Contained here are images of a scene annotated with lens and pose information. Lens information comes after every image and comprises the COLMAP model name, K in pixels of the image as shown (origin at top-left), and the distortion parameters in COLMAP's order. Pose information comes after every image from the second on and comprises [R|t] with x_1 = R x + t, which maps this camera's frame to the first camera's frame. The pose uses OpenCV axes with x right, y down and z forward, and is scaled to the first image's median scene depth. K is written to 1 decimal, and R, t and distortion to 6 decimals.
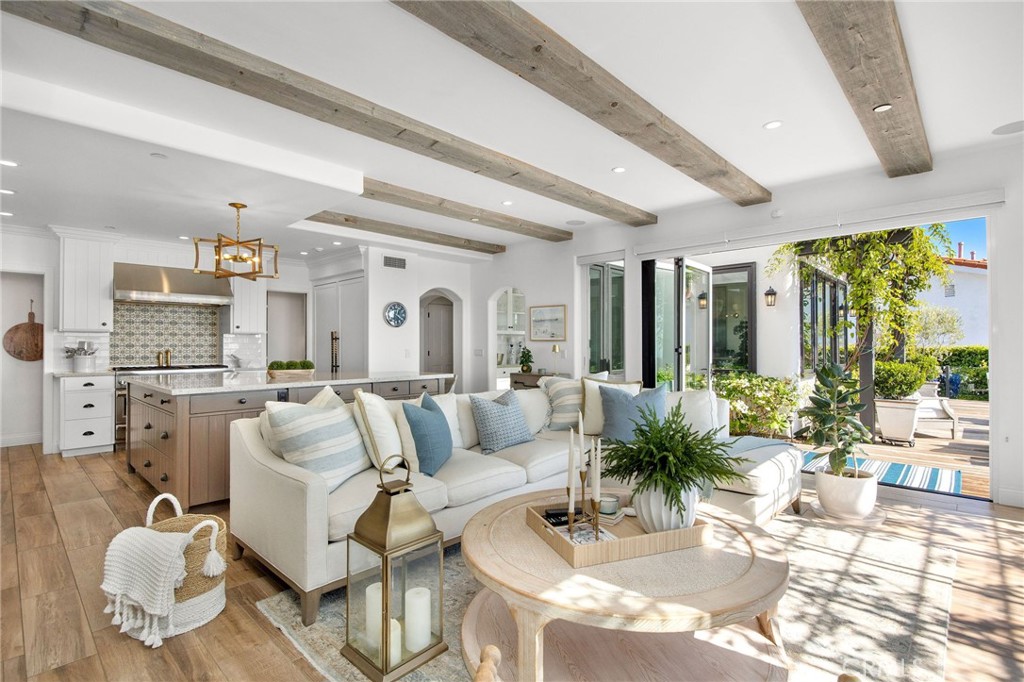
lens RADIAL K [[481.0, 0, 512.0], [0, 481.0, 341.0], [0, 0, 1]] dist [-0.001021, -0.000515]
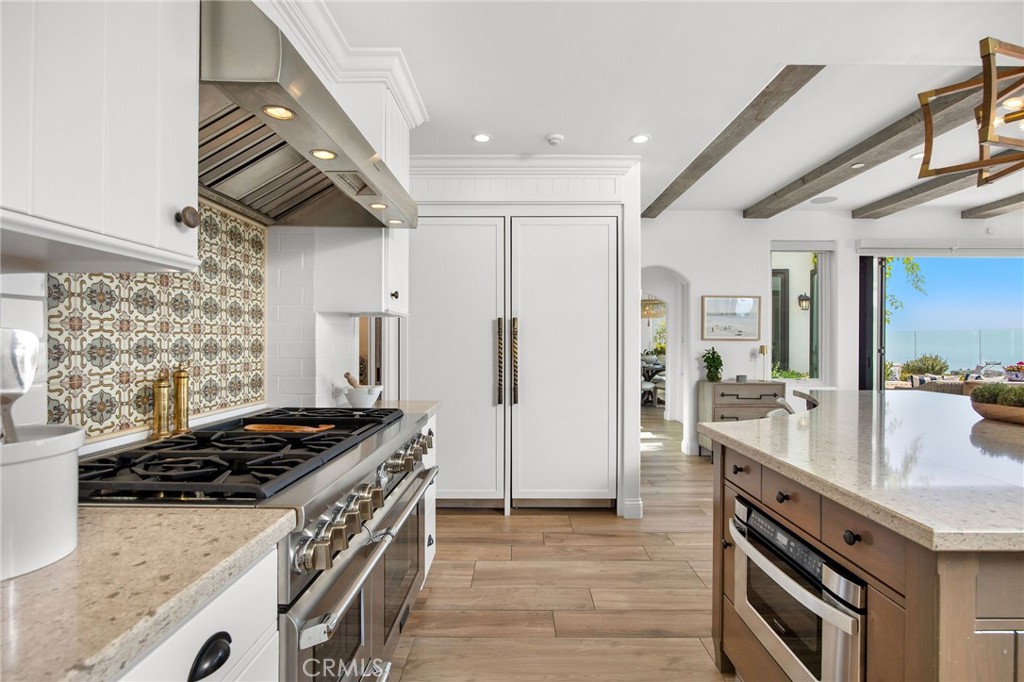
lens RADIAL K [[473.9, 0, 514.6], [0, 473.9, 344.9], [0, 0, 1]] dist [-0.002528, -0.000462]
pose [[0.729789, -0.000950, 0.683672, -0.826954], [-0.007775, 0.999923, 0.009689, 0.002894], [-0.683628, -0.012387, 0.729726, 0.767701]]
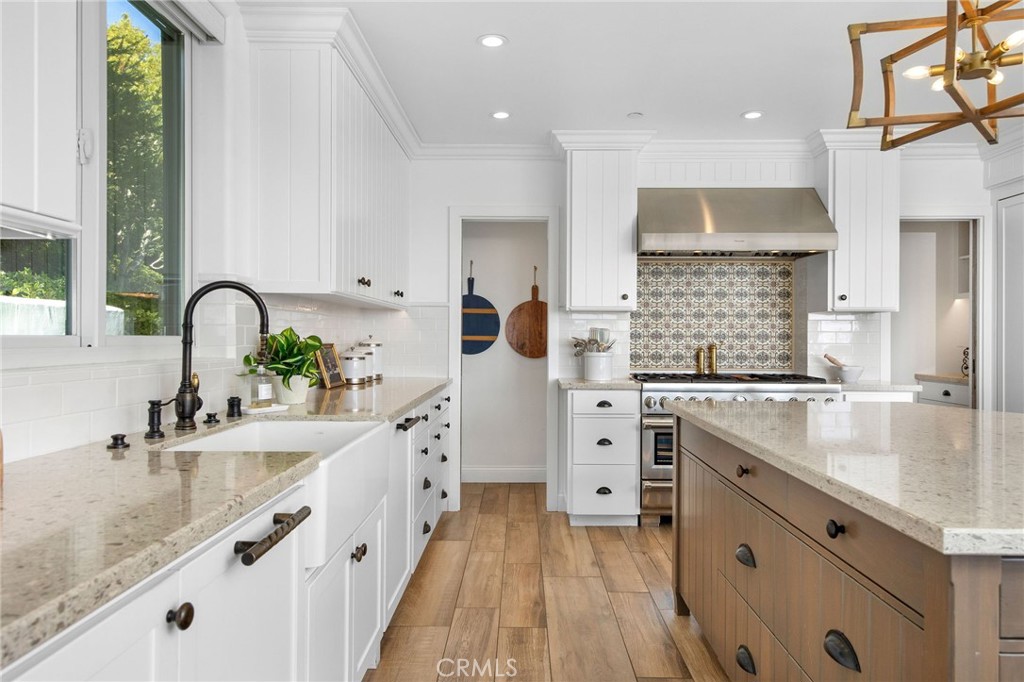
lens RADIAL K [[685.3, 0, 512.0], [0, 685.3, 341.0], [0, 0, 1]] dist [-0.003359, -0.000466]
pose [[0.674165, 0.009665, -0.738517, -0.325687], [0.000264, 0.999911, 0.013327, 0.005208], [0.738580, -0.009180, 0.674103, 0.341872]]
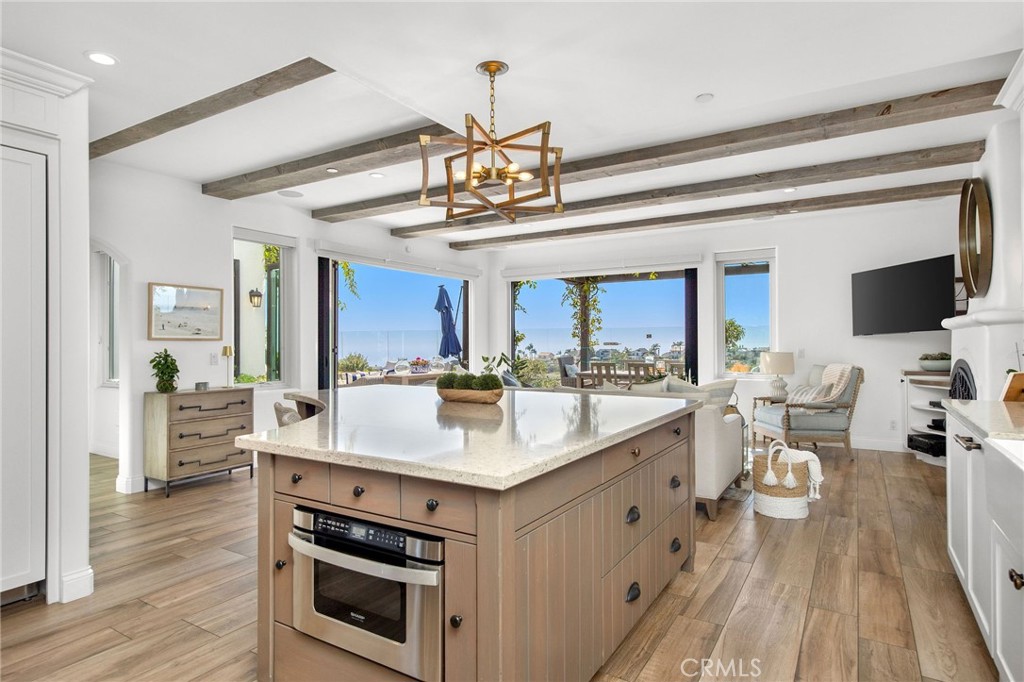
lens RADIAL K [[568.0, 0, 512.0], [0, 568.0, 341.0], [0, 0, 1]] dist [0.000192, 0.000171]
pose [[-0.205781, 0.004910, 0.978586, -0.875953], [-0.001858, 0.999984, -0.005409, 0.004592], [-0.978596, -0.002931, -0.205769, 0.837807]]
